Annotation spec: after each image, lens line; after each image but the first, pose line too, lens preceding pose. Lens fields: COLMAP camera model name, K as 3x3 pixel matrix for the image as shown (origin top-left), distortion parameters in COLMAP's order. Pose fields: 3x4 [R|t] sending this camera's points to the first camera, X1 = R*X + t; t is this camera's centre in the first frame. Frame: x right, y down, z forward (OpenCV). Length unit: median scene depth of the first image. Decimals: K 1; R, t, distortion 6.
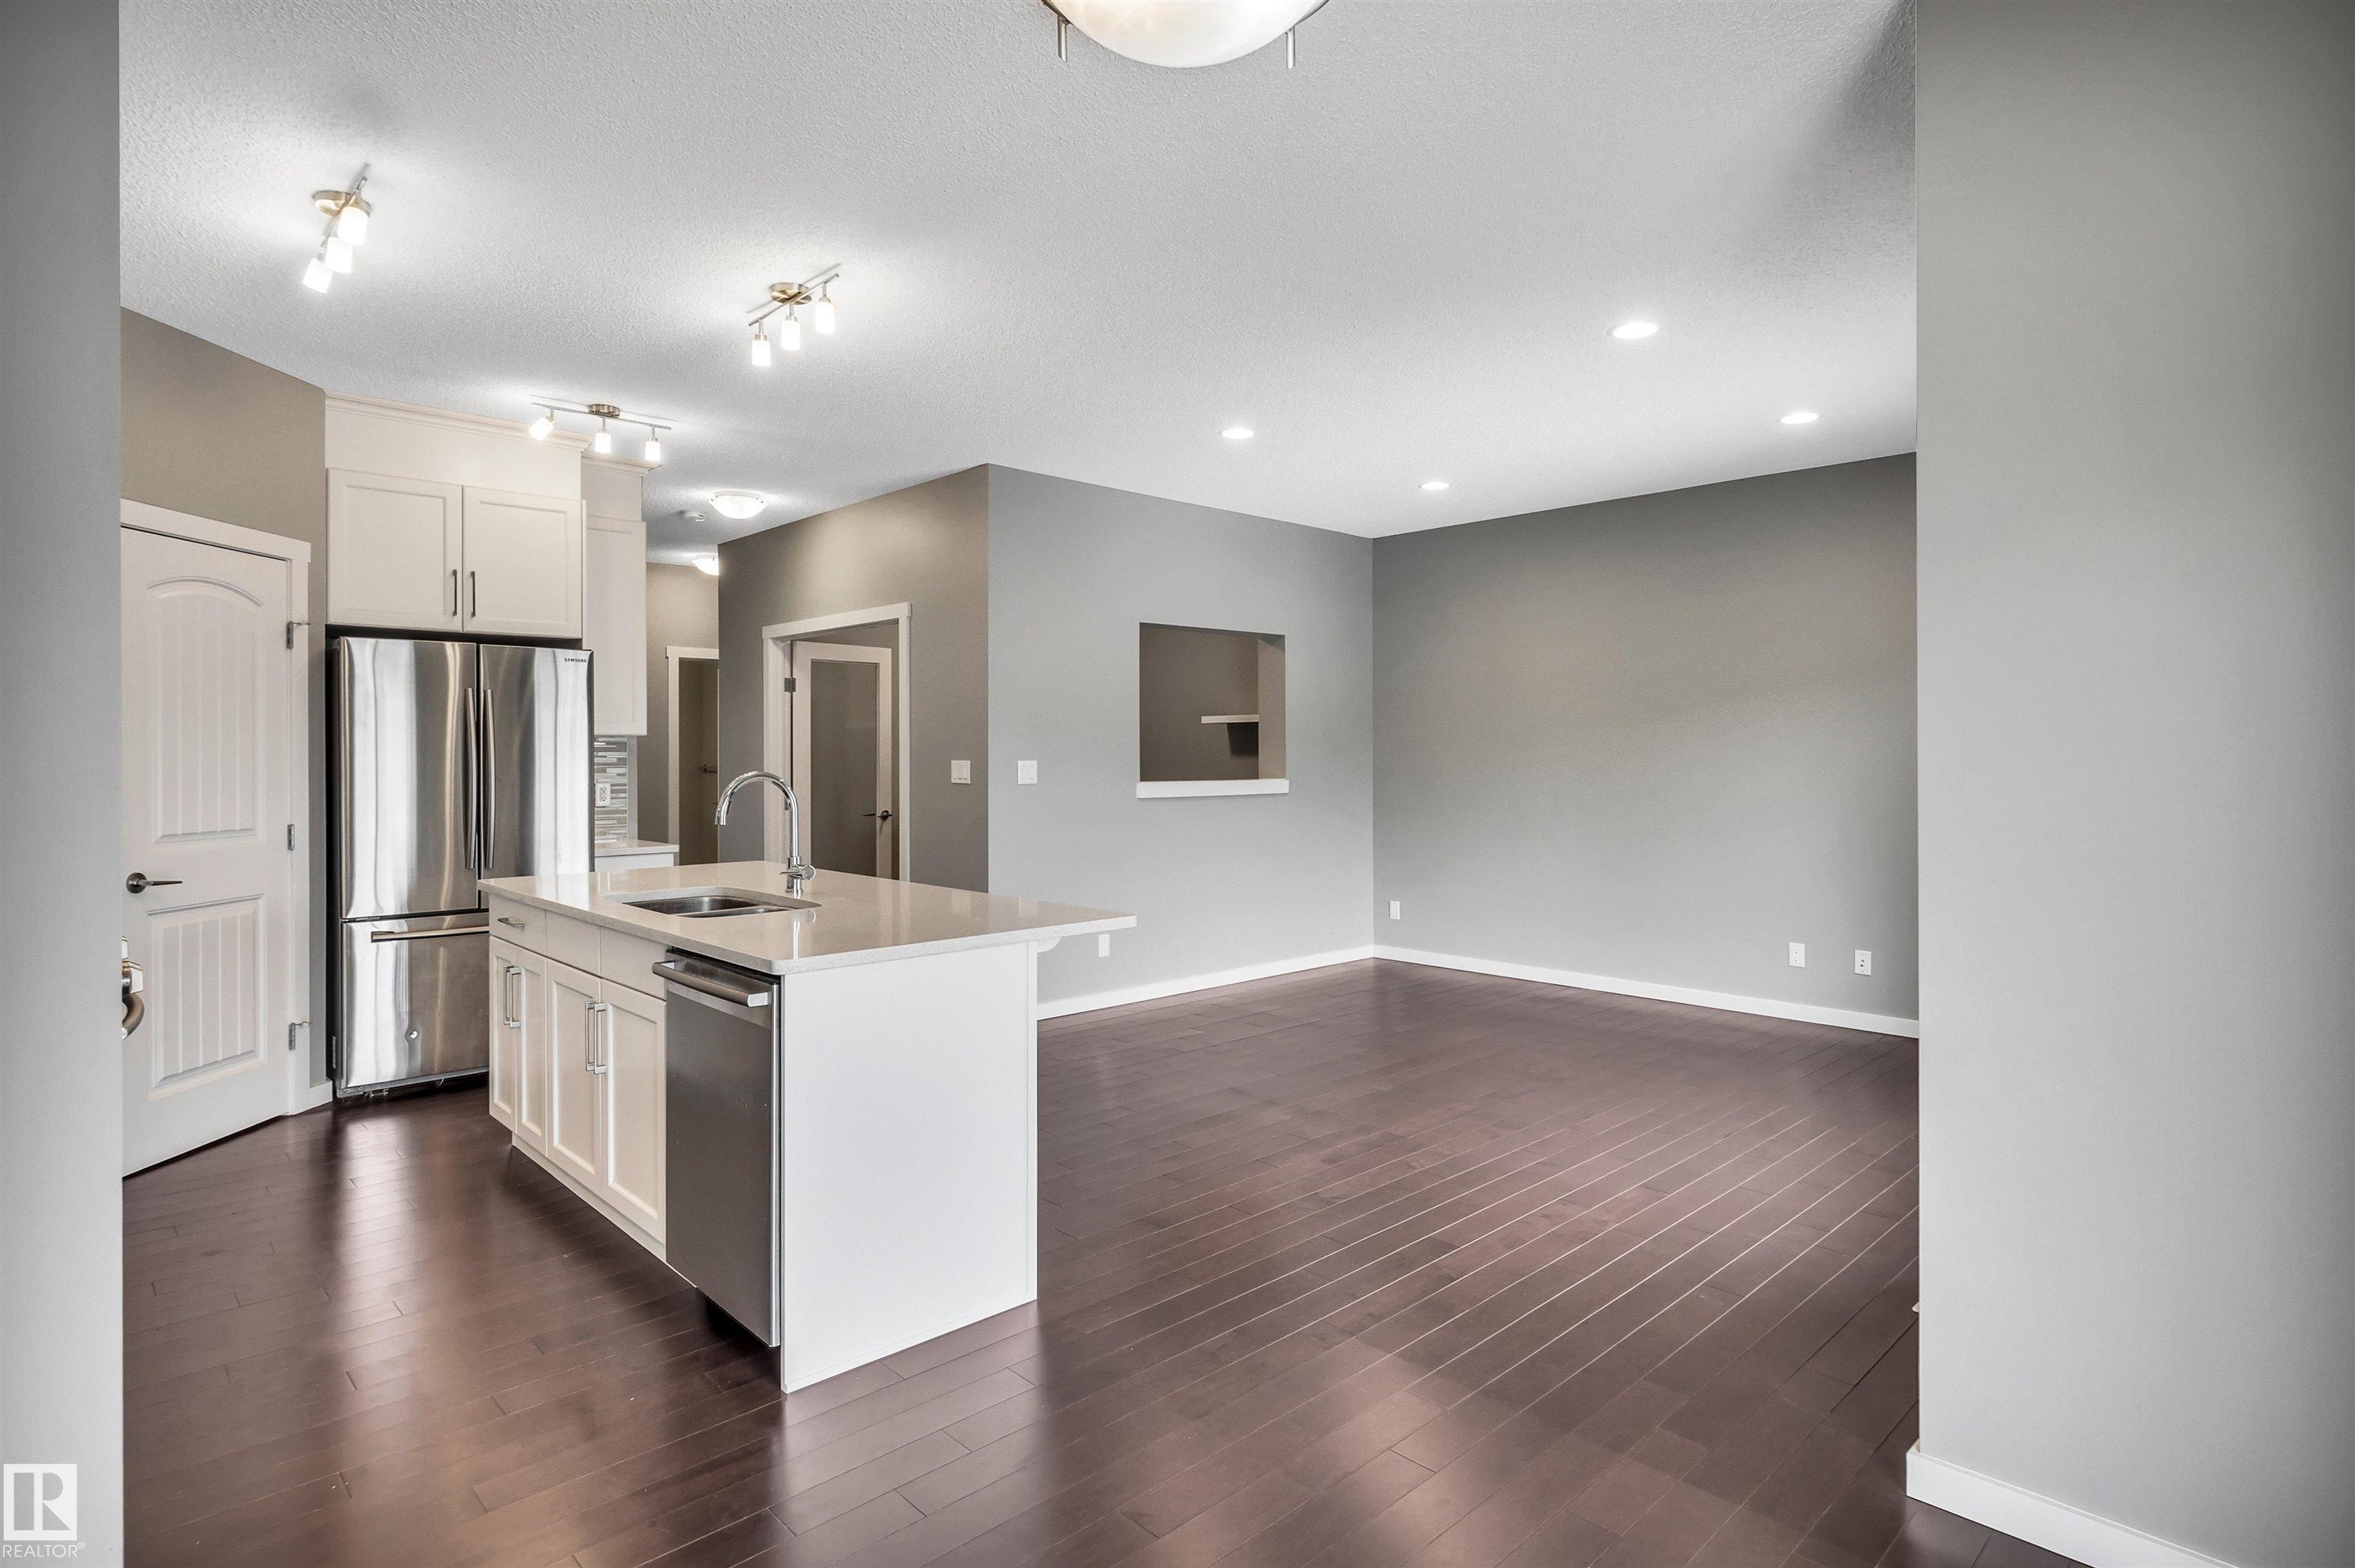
lens RADIAL K [[1109.5, 0, 1174.6], [0, 1109.5, 766.4], [0, 0, 1]] dist [-0.001814, 0.007233]
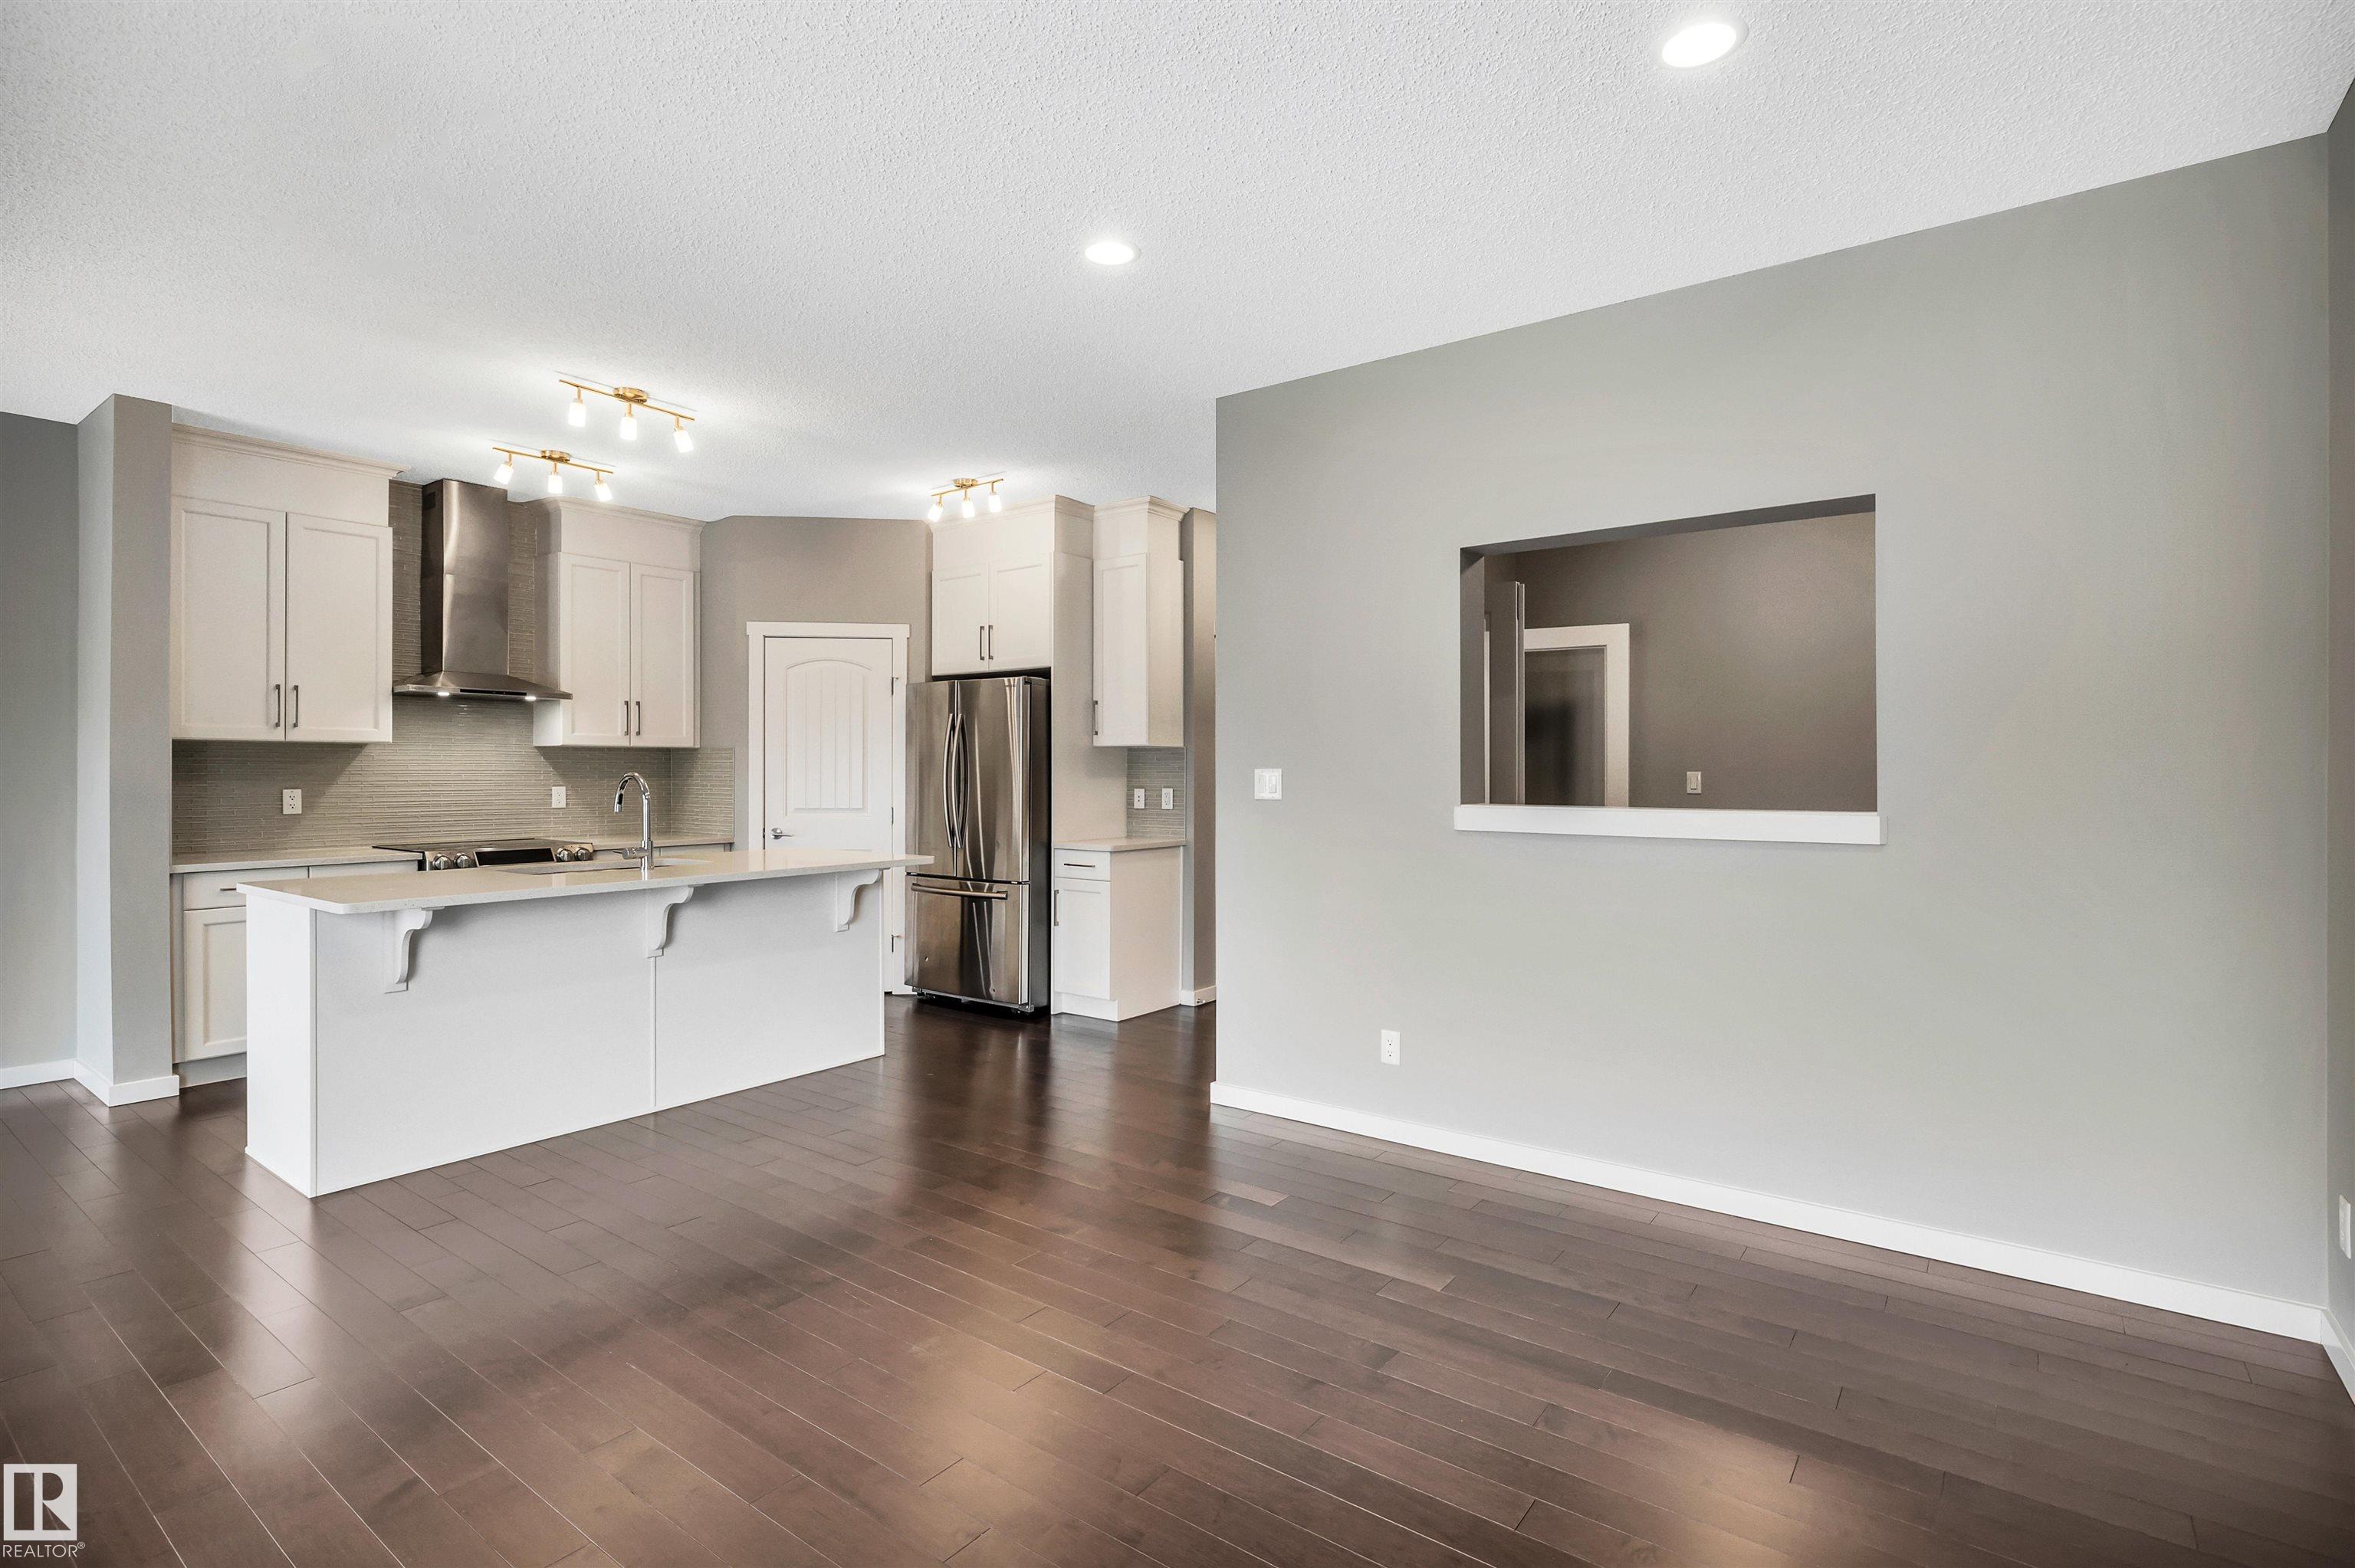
lens RADIAL K [[1109.5, 0, 1174.6], [0, 1109.5, 766.4], [0, 0, 1]] dist [-0.001814, 0.007233]
pose [[0.200517, -0.001955, -0.979688, 0.594109], [-0.013311, 0.999900, -0.004720, -0.002249], [0.979600, 0.013987, 0.200471, 0.786743]]
